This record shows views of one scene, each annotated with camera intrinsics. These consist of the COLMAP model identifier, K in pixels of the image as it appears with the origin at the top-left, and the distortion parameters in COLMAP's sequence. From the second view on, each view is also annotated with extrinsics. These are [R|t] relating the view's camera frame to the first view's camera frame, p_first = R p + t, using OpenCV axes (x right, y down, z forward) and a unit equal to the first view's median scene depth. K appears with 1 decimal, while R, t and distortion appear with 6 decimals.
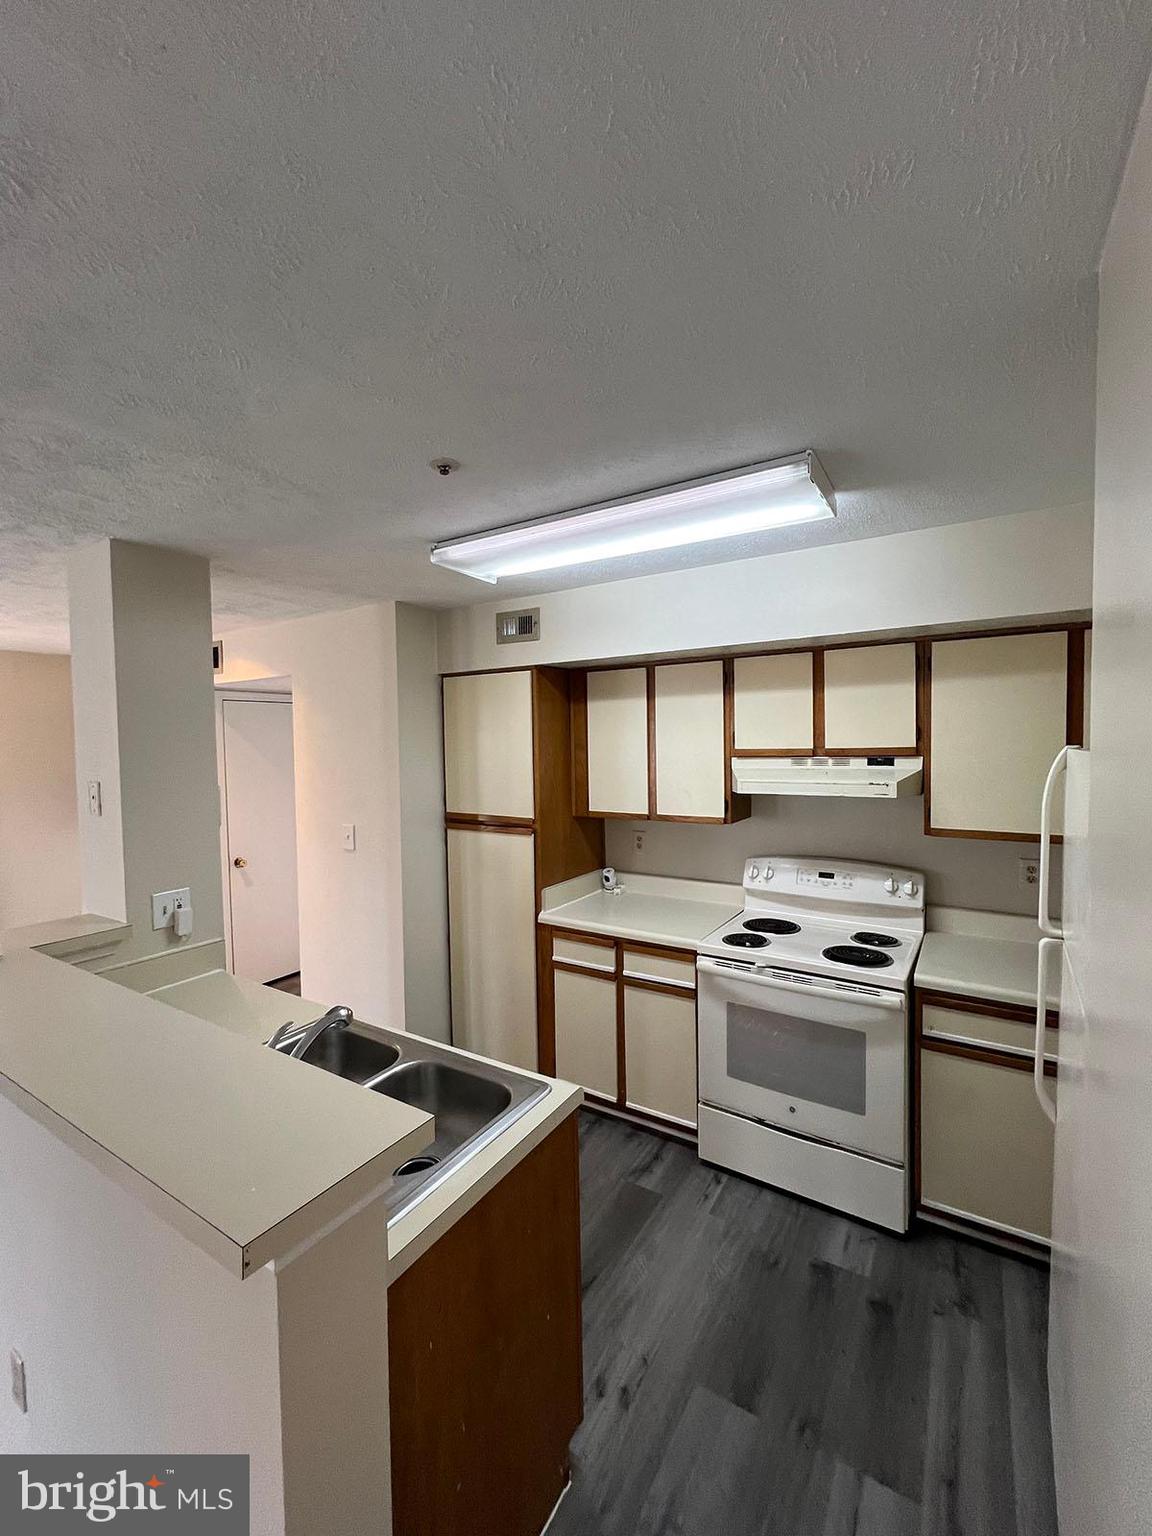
lens RADIAL K [[631.3, 0, 578.3], [0, 631.3, 770.0], [0, 0, 1]] dist [0.015216, 0.000190]
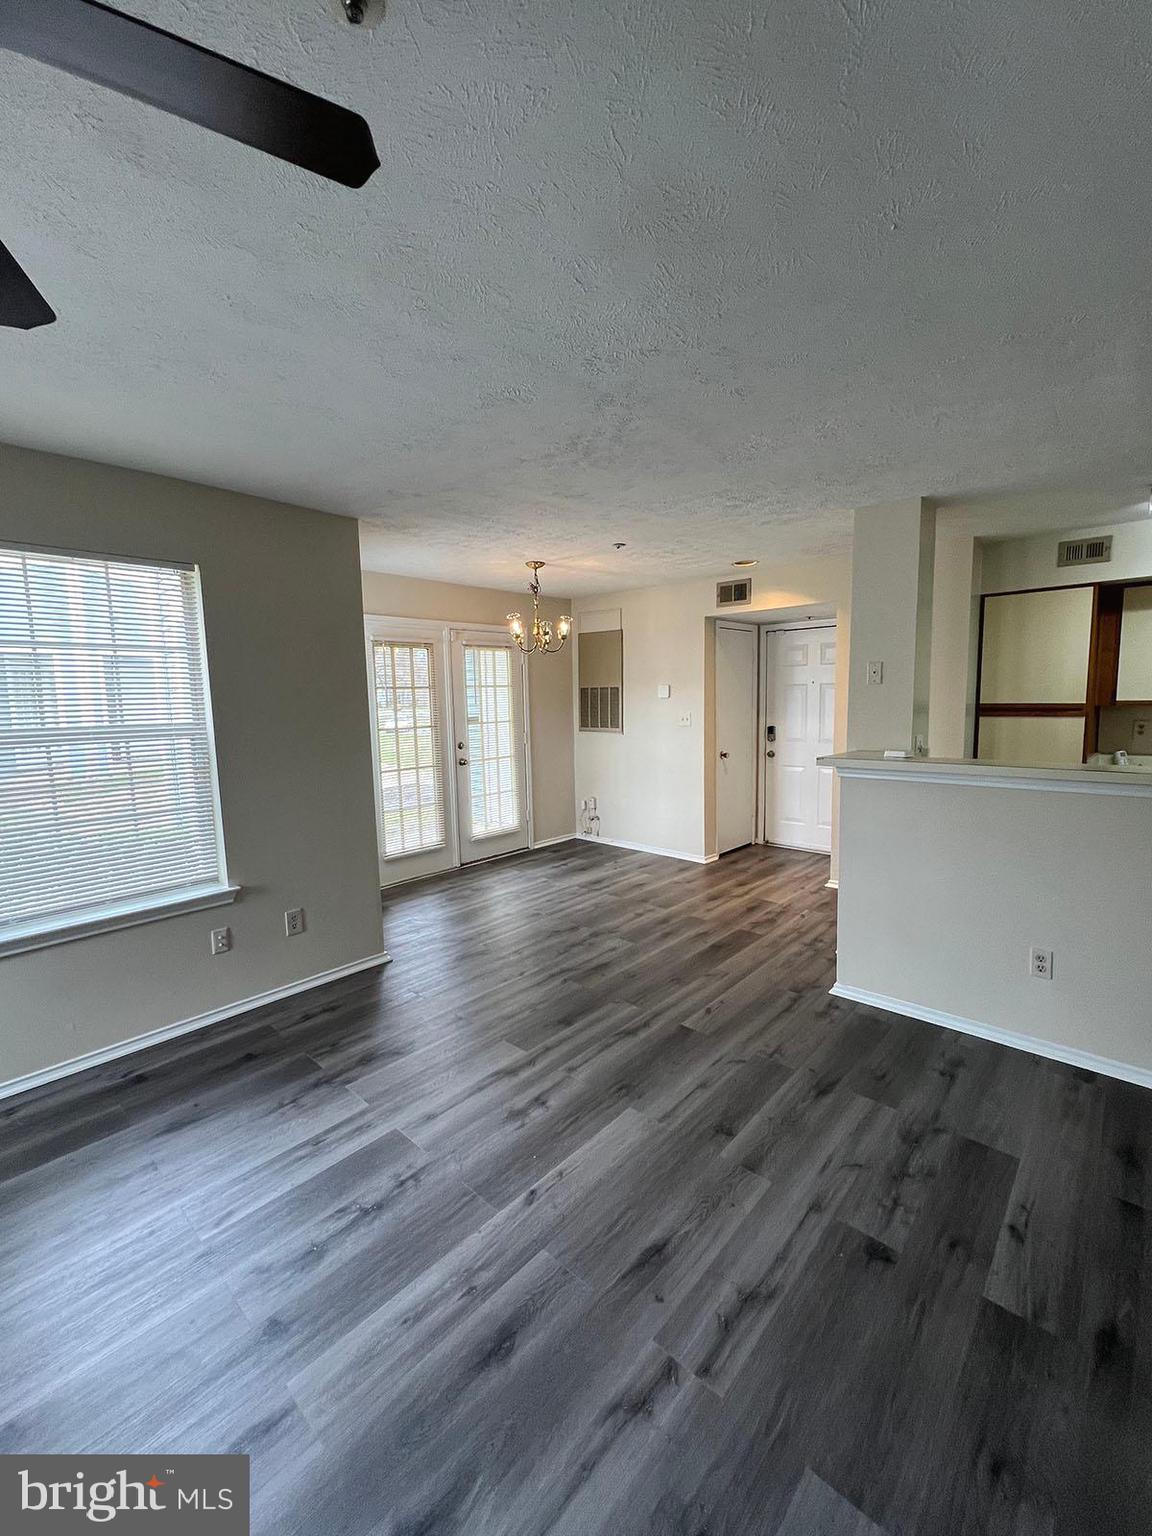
lens RADIAL K [[631.3, 0, 574.0], [0, 631.3, 768.0], [0, 0, 1]] dist [0.015216, 0.000190]
pose [[0.985451, 0.014431, -0.169346, -0.835351], [-0.002564, 0.997538, 0.070088, 0.112983], [0.169940, -0.068634, 0.983061, -0.442826]]
